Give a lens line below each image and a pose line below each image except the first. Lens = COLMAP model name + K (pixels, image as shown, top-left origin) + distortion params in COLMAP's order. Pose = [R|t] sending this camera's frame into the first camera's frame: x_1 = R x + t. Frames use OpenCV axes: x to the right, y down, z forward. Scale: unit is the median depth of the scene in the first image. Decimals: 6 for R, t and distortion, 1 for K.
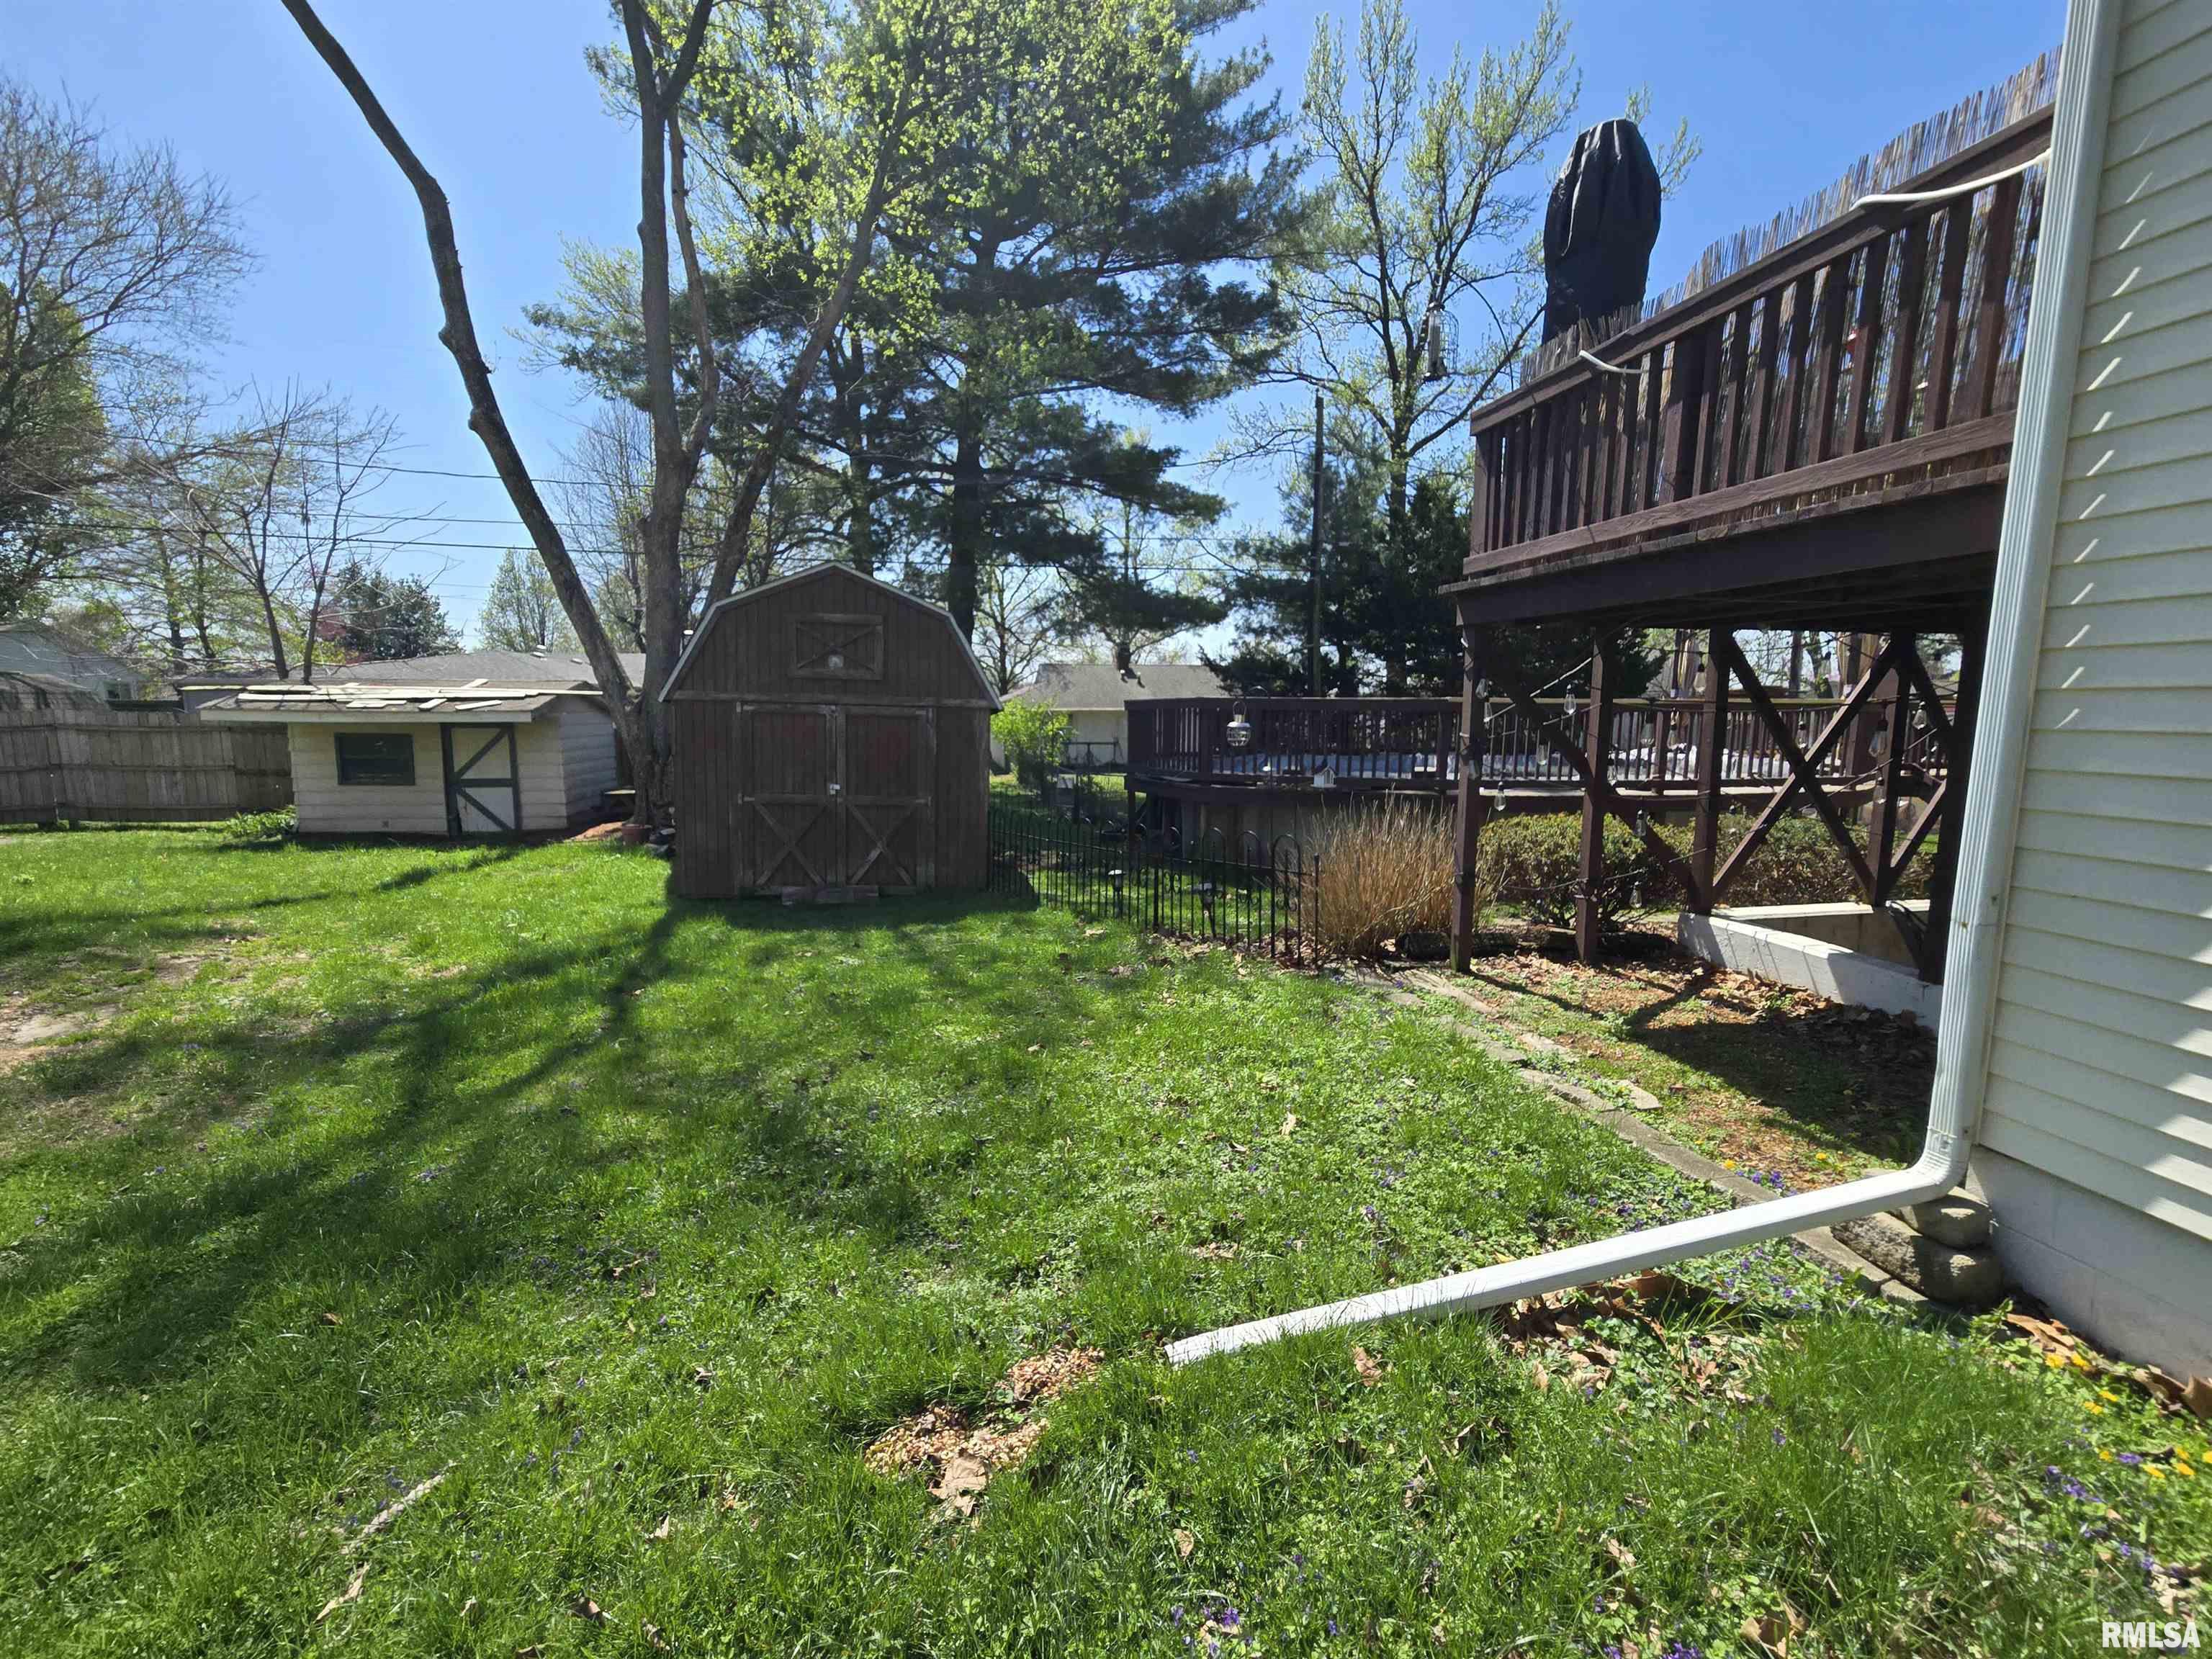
lens RADIAL K [[907.8, 0, 1102.4], [0, 907.8, 849.7], [0, 0, 1]] dist [-0.000656, 0.001671]
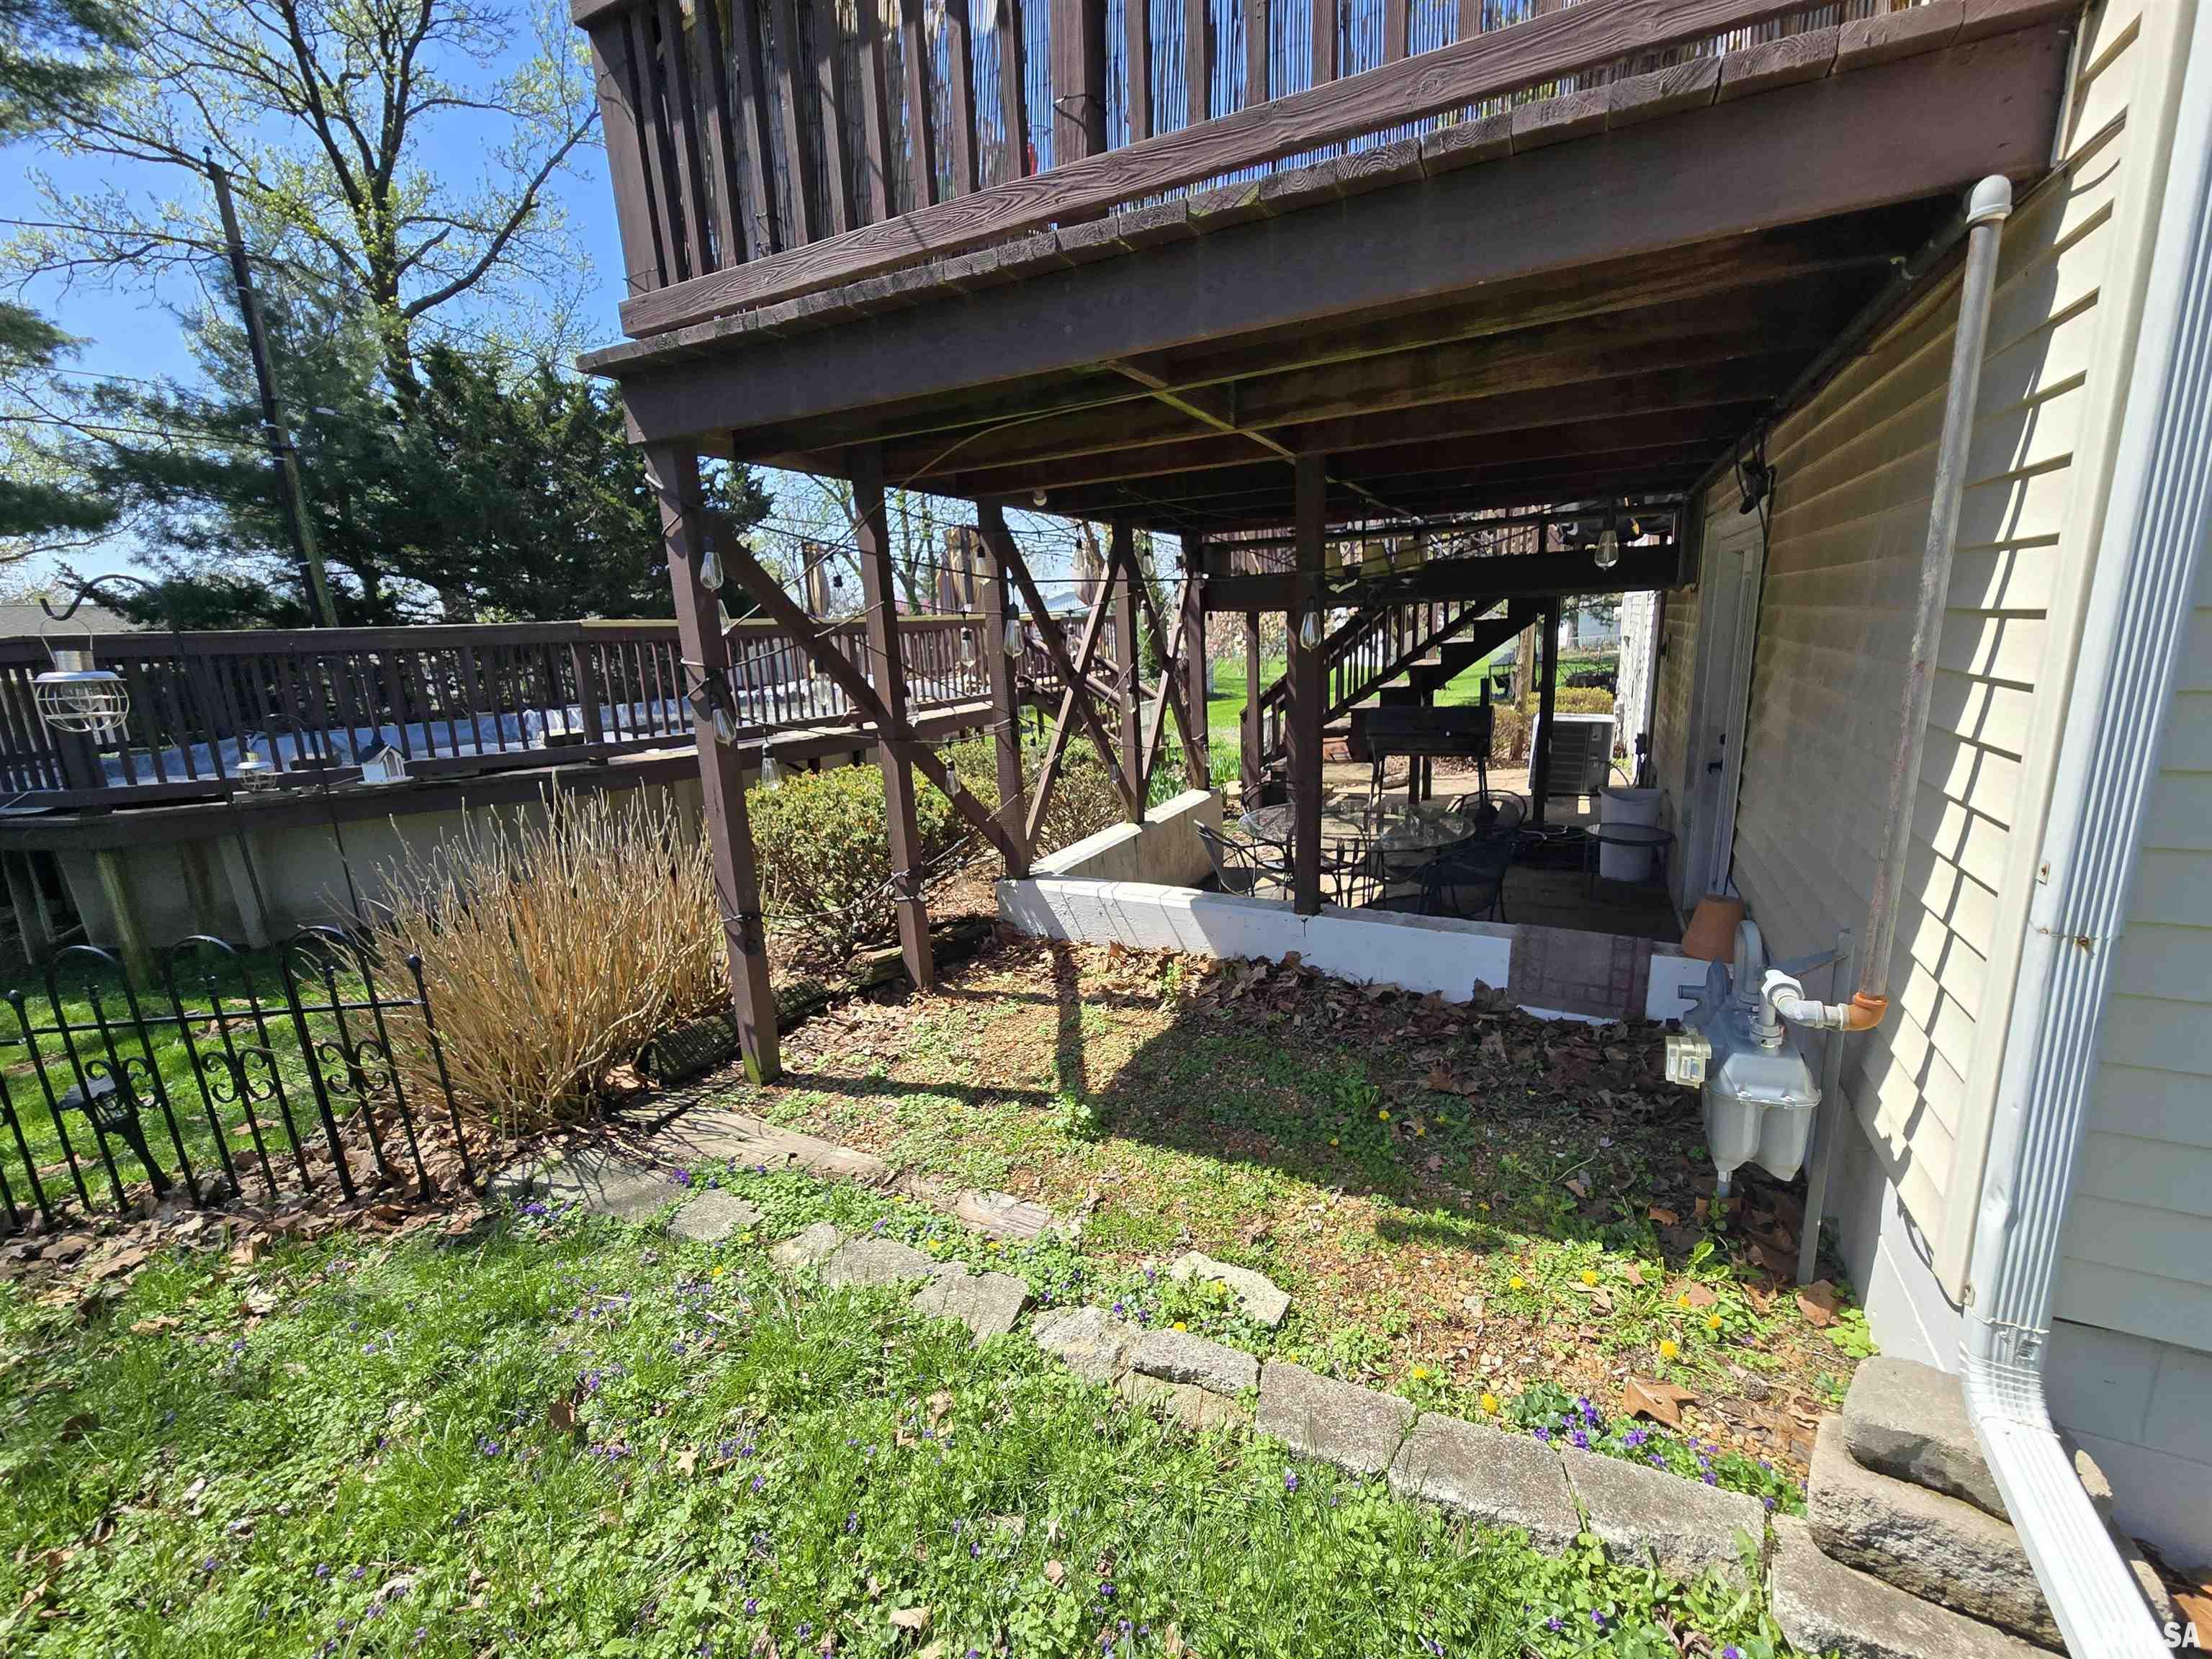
lens RADIAL K [[907.8, 0, 1103.2], [0, 907.8, 830.3], [0, 0, 1]] dist [-0.000656, 0.001671]
pose [[0.607206, -0.198062, 0.769462, 0.034035], [0.168164, 0.978529, 0.119173, -0.015204], [-0.776545, 0.057033, 0.627476, 0.138248]]
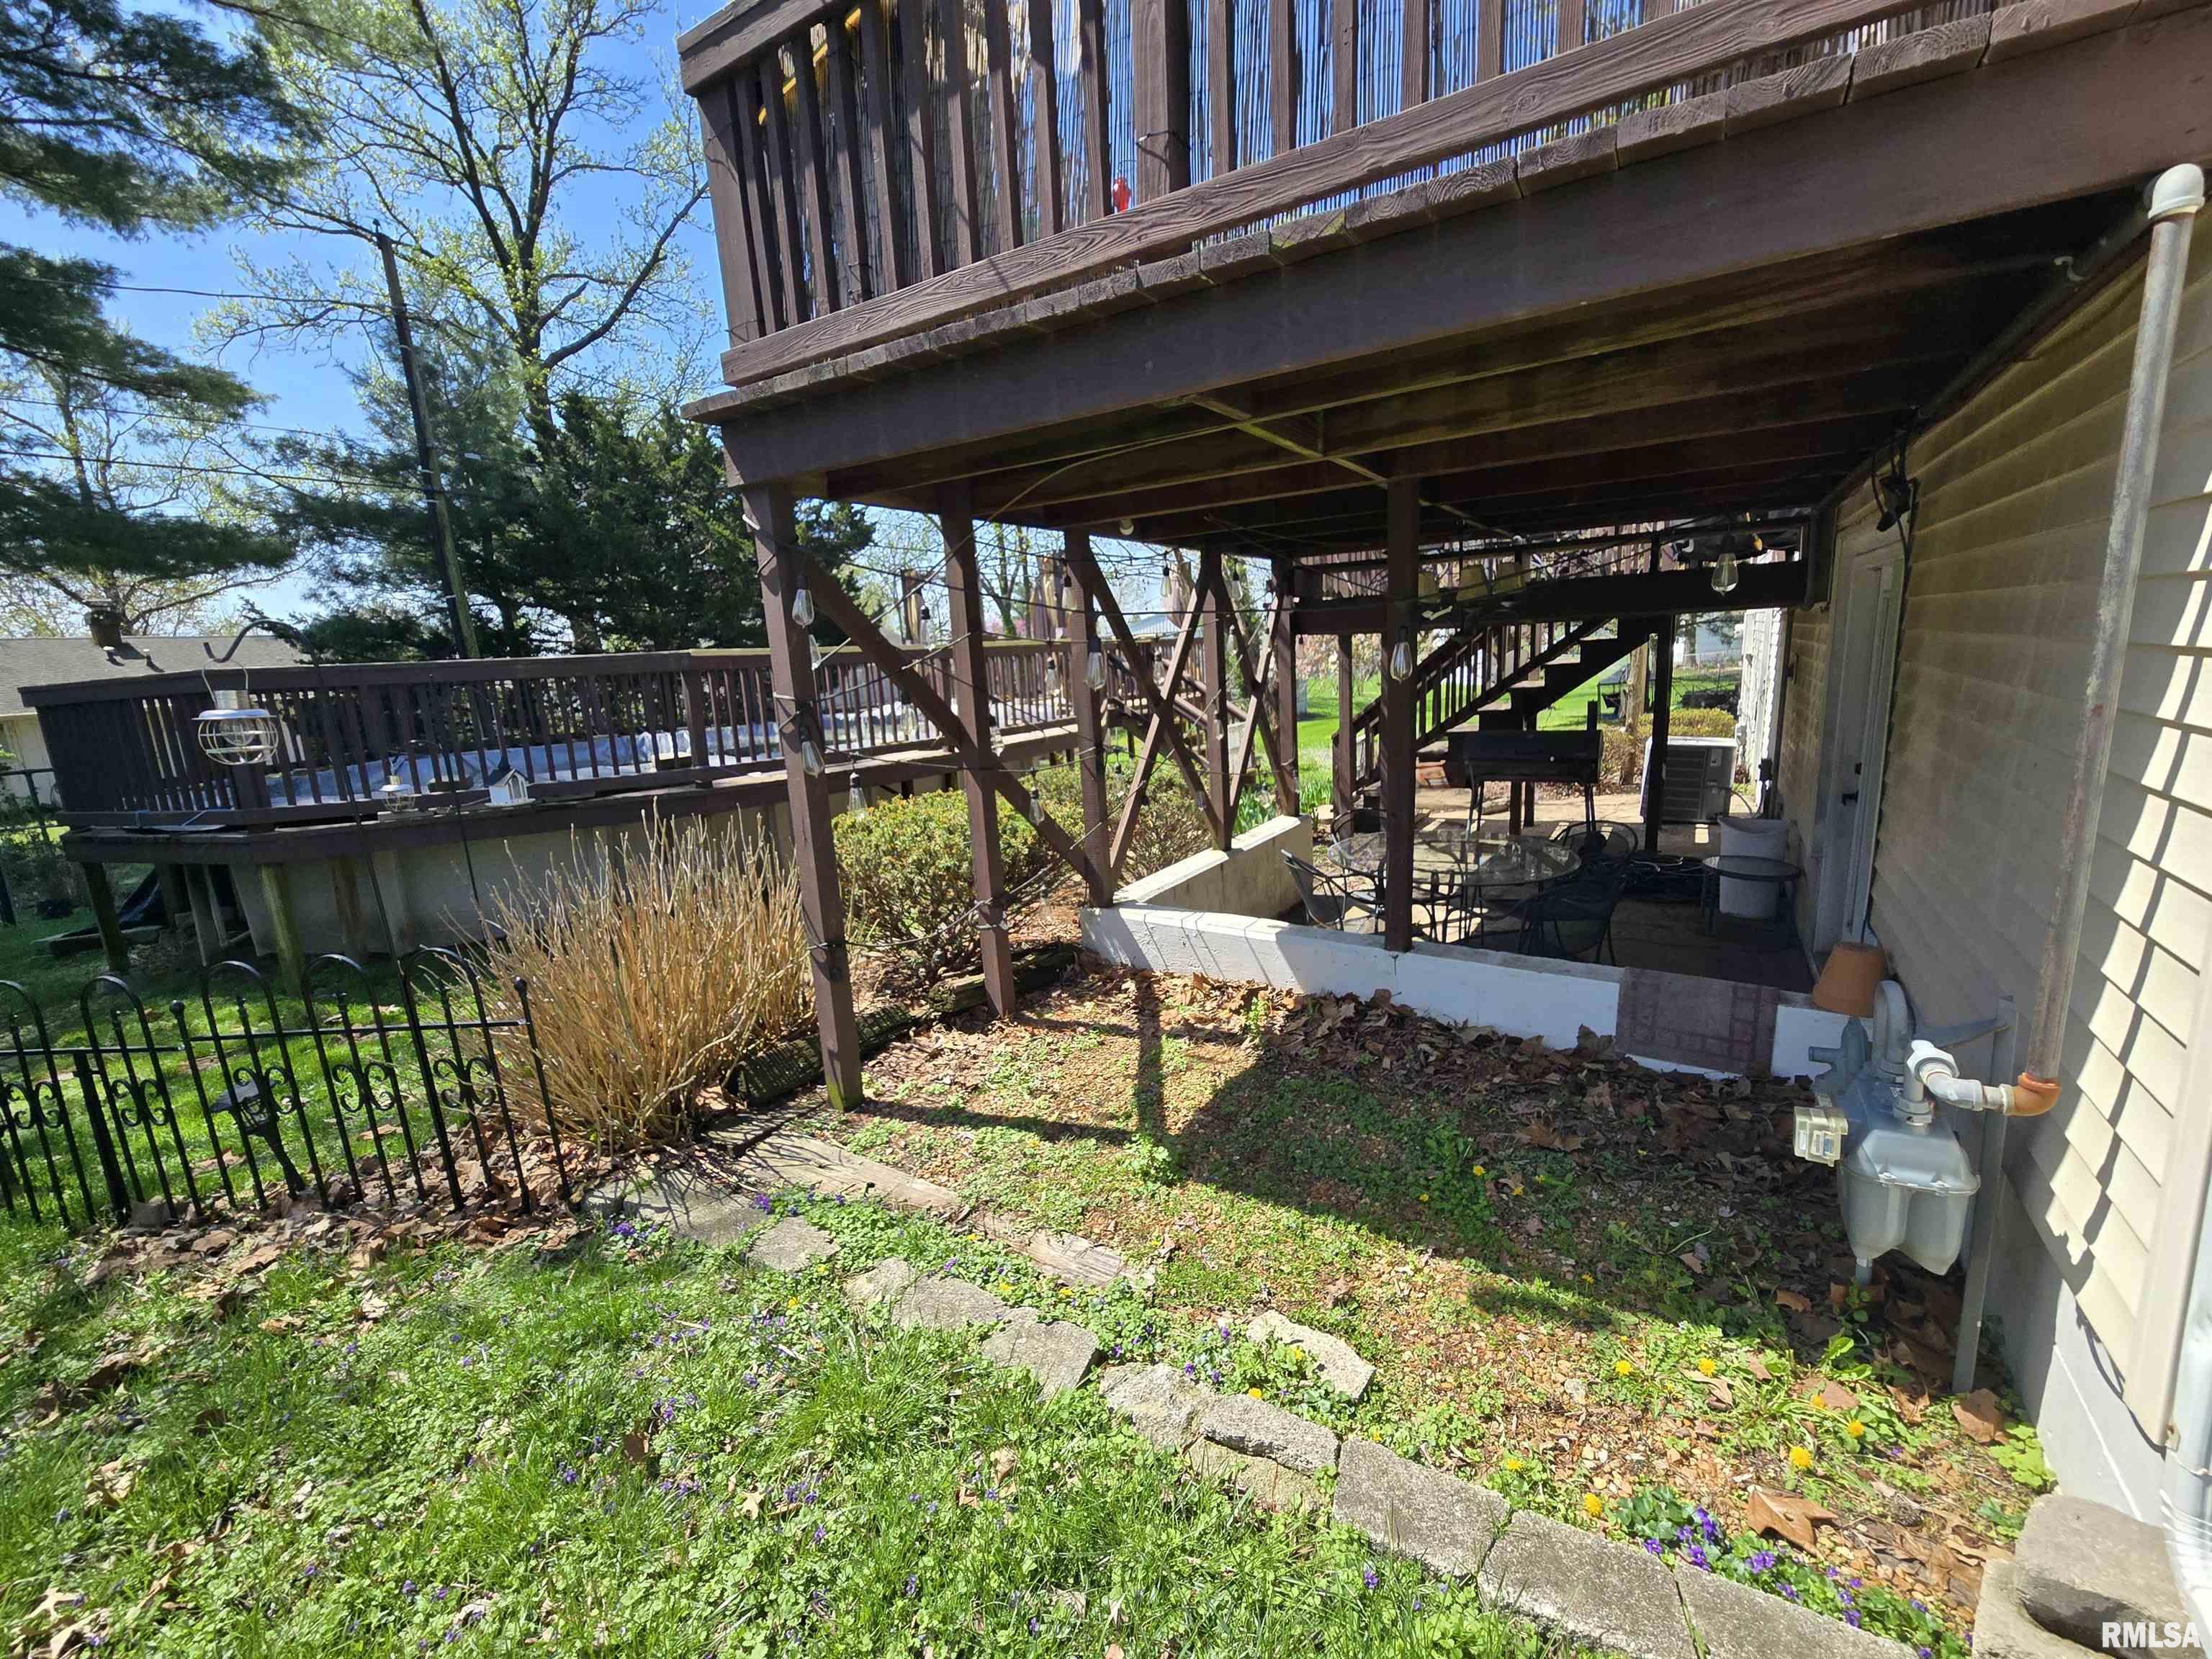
lens RADIAL K [[907.8, 0, 1111.9], [0, 907.8, 828.1], [0, 0, 1]] dist [-0.000656, 0.001671]
pose [[0.676039, -0.174758, 0.715843, 0.037132], [0.167232, 0.982508, 0.081925, -0.017131], [-0.717638, 0.064328, 0.693439, 0.138311]]
